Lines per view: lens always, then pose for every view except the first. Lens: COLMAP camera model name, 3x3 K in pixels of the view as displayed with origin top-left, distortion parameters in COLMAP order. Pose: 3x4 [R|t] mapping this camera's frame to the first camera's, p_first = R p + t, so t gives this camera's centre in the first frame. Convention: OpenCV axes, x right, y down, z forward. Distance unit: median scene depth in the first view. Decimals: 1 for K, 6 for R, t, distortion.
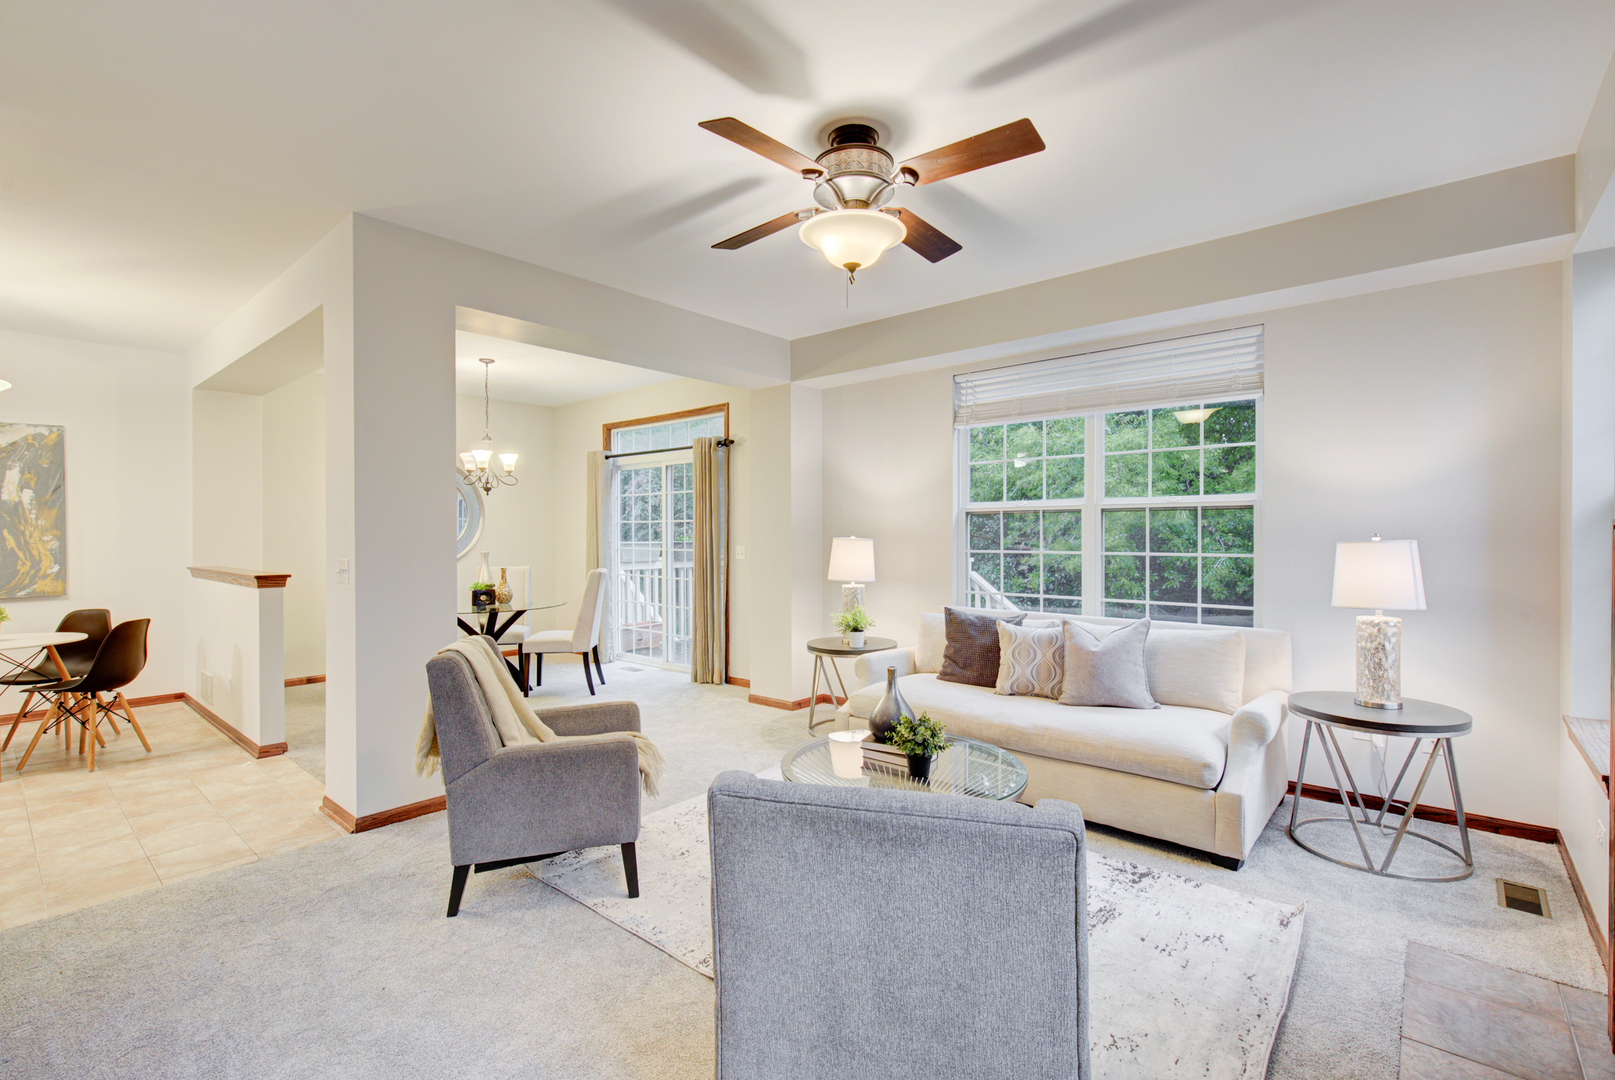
lens RADIAL K [[732.0, 0, 822.4], [0, 732.0, 535.0], [0, 0, 1]] dist [-0.003468, -0.000558]
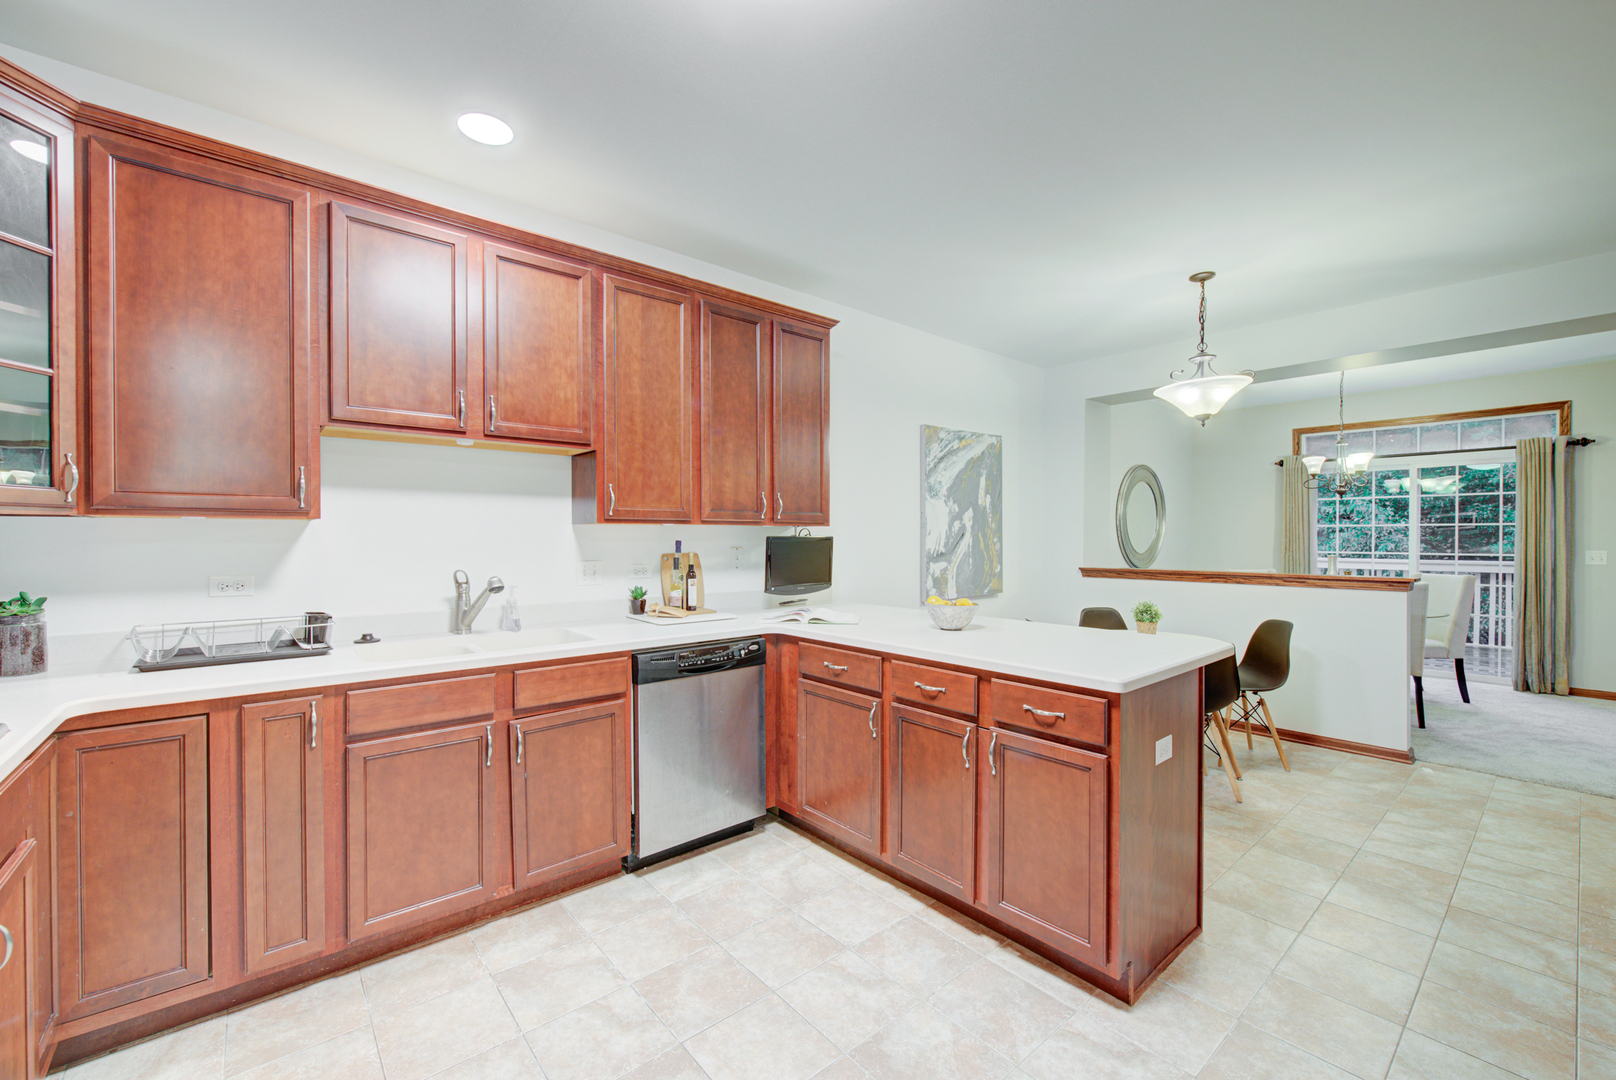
lens RADIAL K [[658.5, 0, 804.5], [0, 658.5, 541.5], [0, 0, 1]] dist [-0.000861, -0.000737]
pose [[0.987398, 0.004306, -0.158198, -1.182970], [-0.004261, 0.999991, 0.000622, 0.006847], [0.158200, 0.000060, 0.987407, -0.003721]]
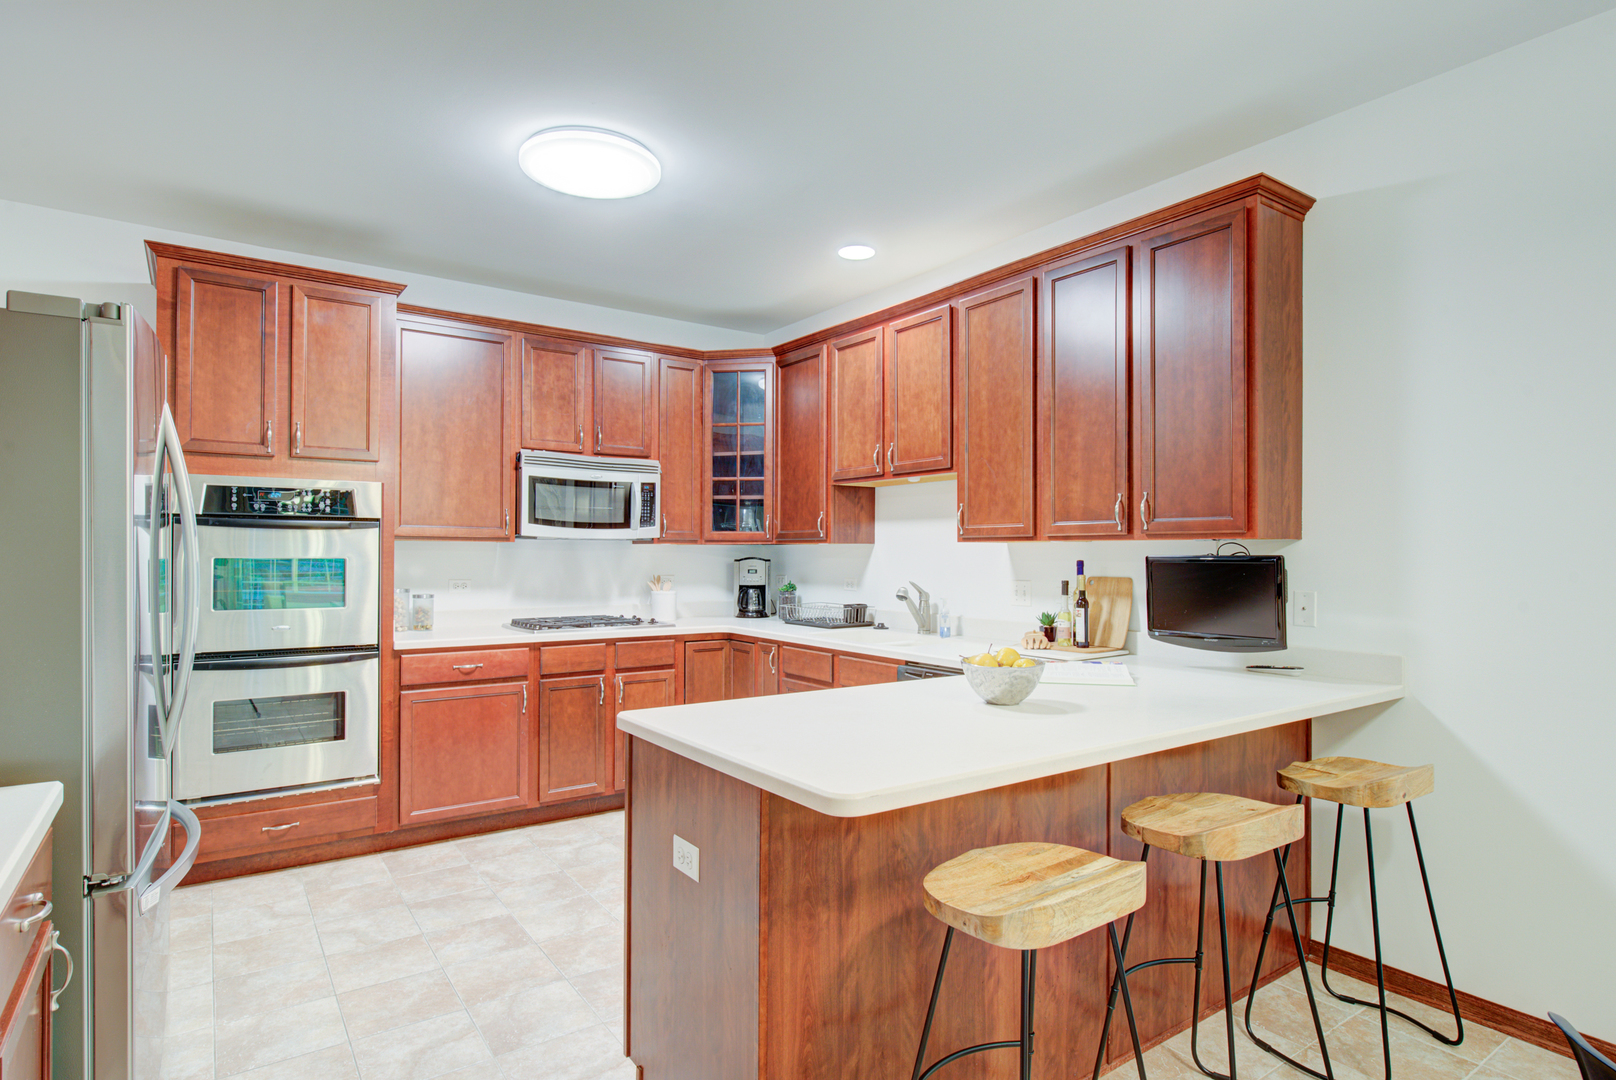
lens RADIAL K [[862.0, 0, 796.7], [0, 862.0, 545.9], [0, 0, 1]] dist [-0.000178, -0.000544]
pose [[-0.254506, -0.006415, -0.967050, -0.699573], [-0.009254, 0.999948, -0.004197, 0.000501], [0.967027, 0.007881, -0.254553, 0.547264]]
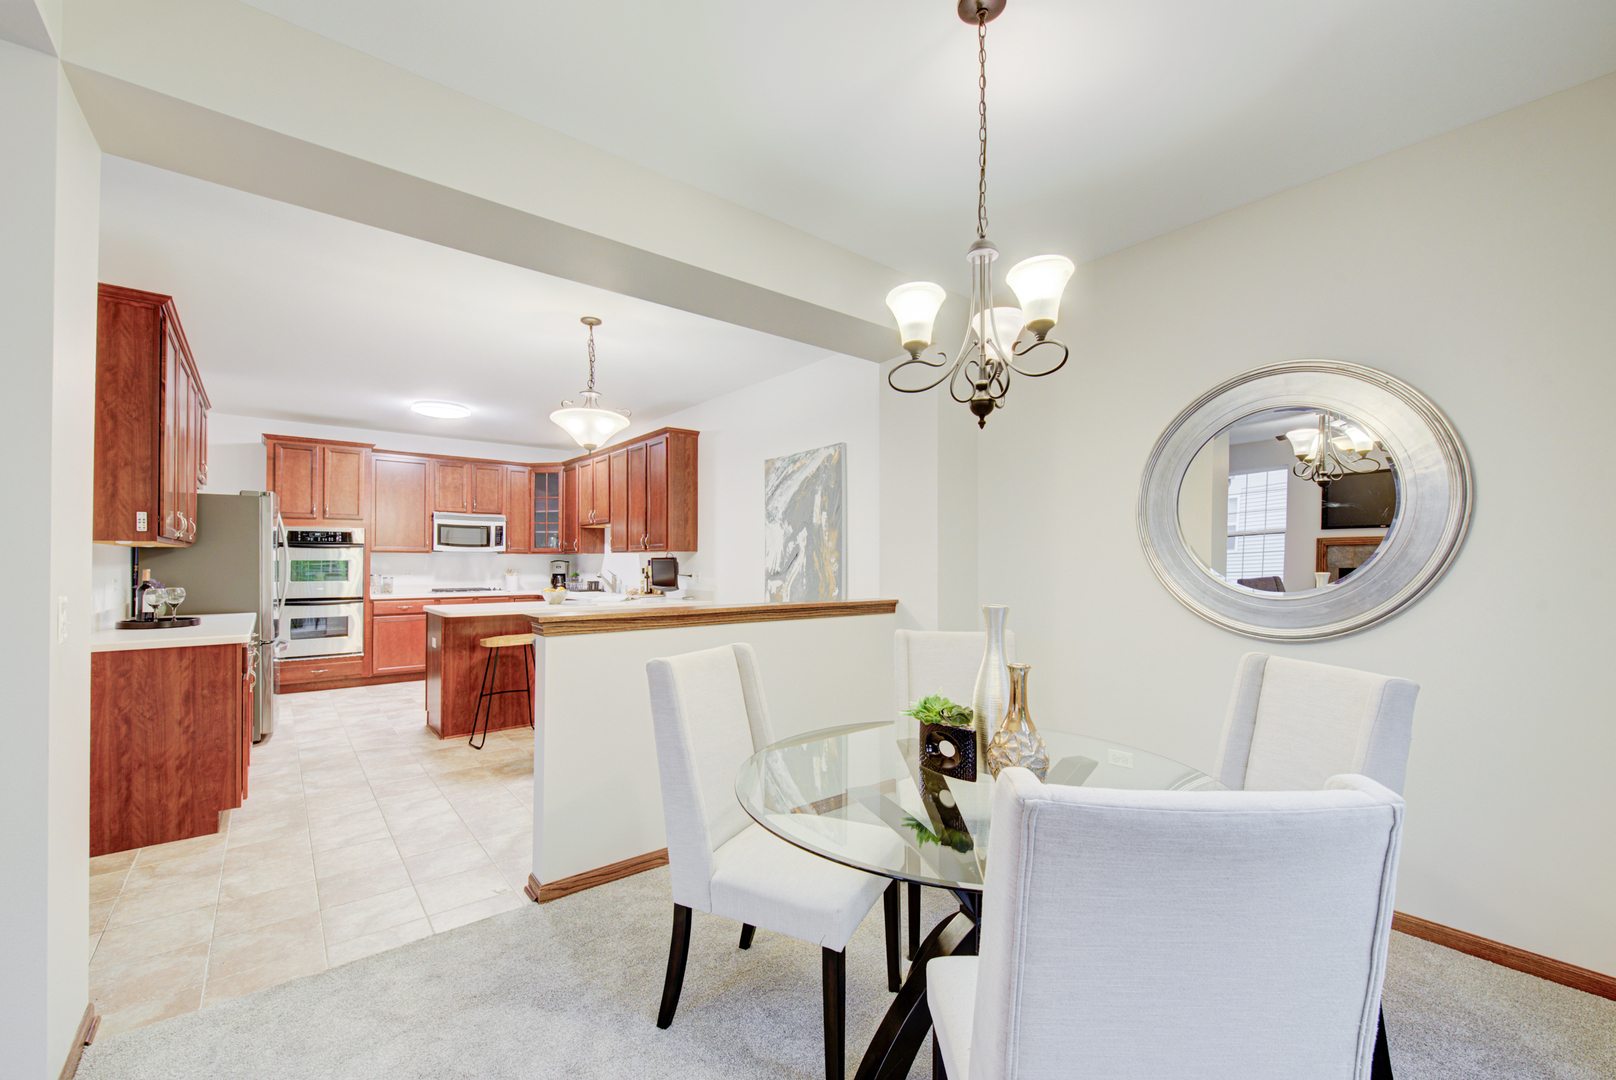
lens RADIAL K [[658.5, 0, 793.0], [0, 658.5, 553.2], [0, 0, 1]] dist [-0.000861, -0.000737]
pose [[-0.188487, -0.009571, -0.982029, -0.187330], [-0.006159, 0.999944, -0.008563, 0.002699], [0.982056, 0.004434, -0.188536, 1.108555]]
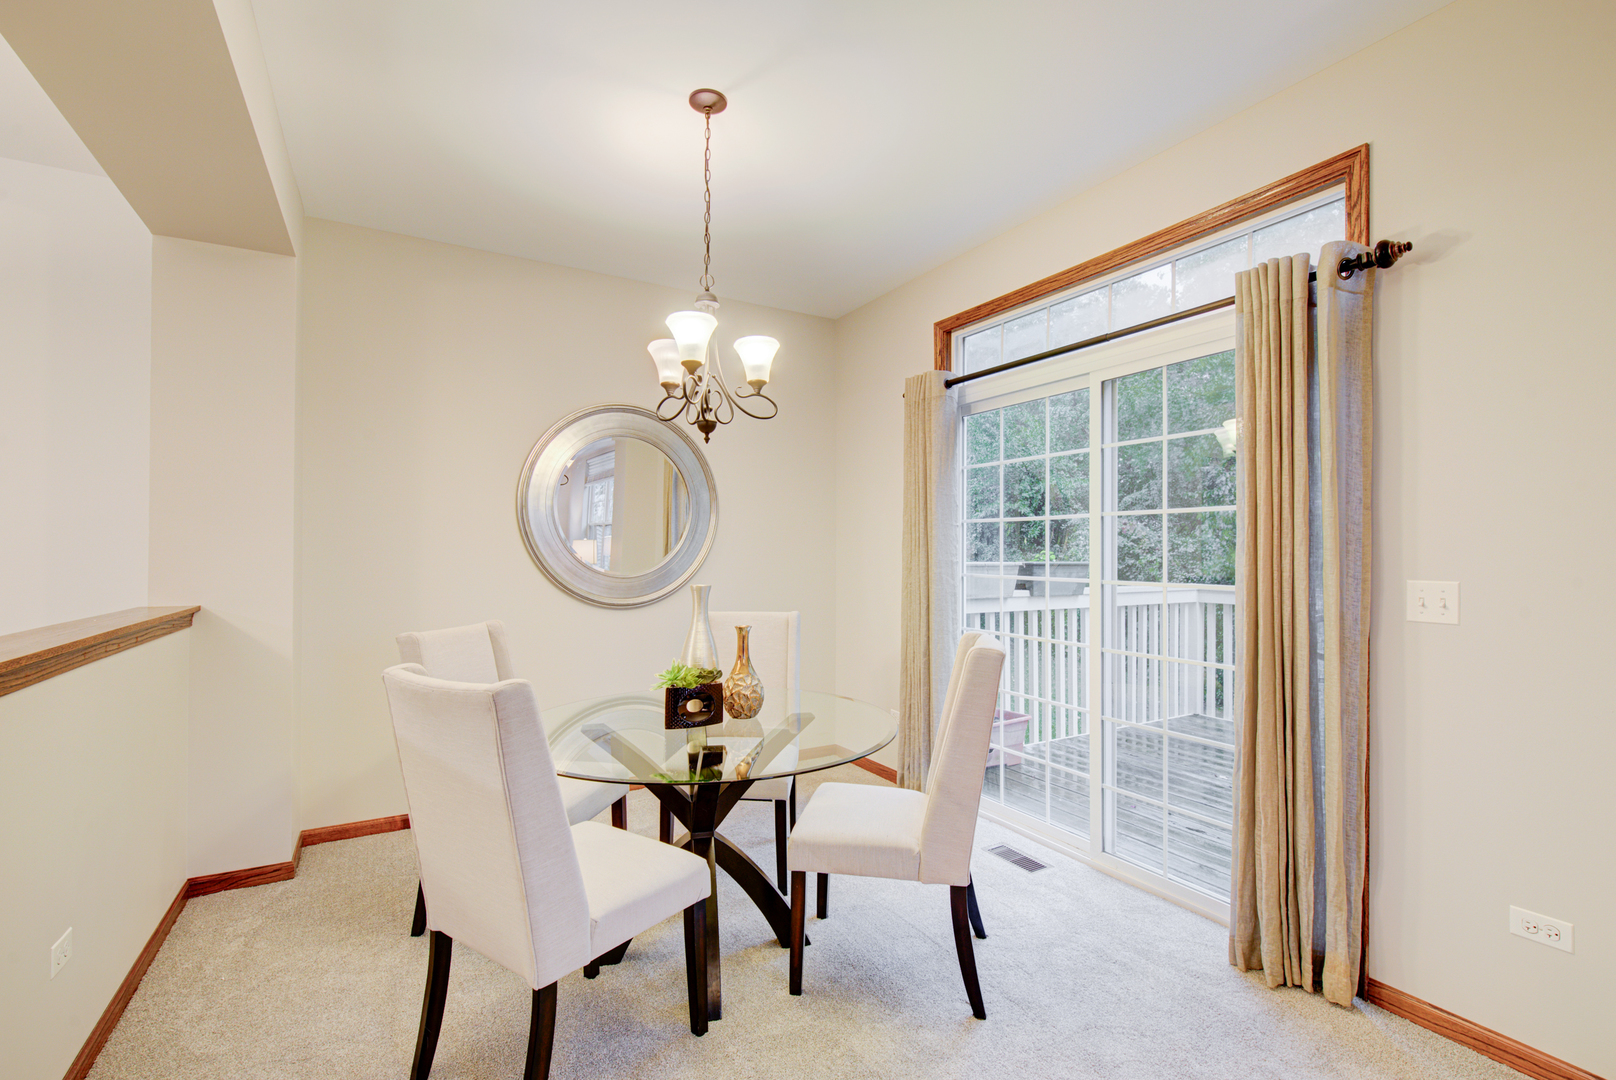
lens RADIAL K [[732.4, 0, 814.9], [0, 732.4, 536.2], [0, 0, 1]] dist [-0.003468, -0.000558]
pose [[0.946594, 0.000717, -0.322427, -0.314311], [-0.006697, 0.999826, -0.017436, 0.002777], [0.322358, 0.018664, 0.946434, 0.737698]]
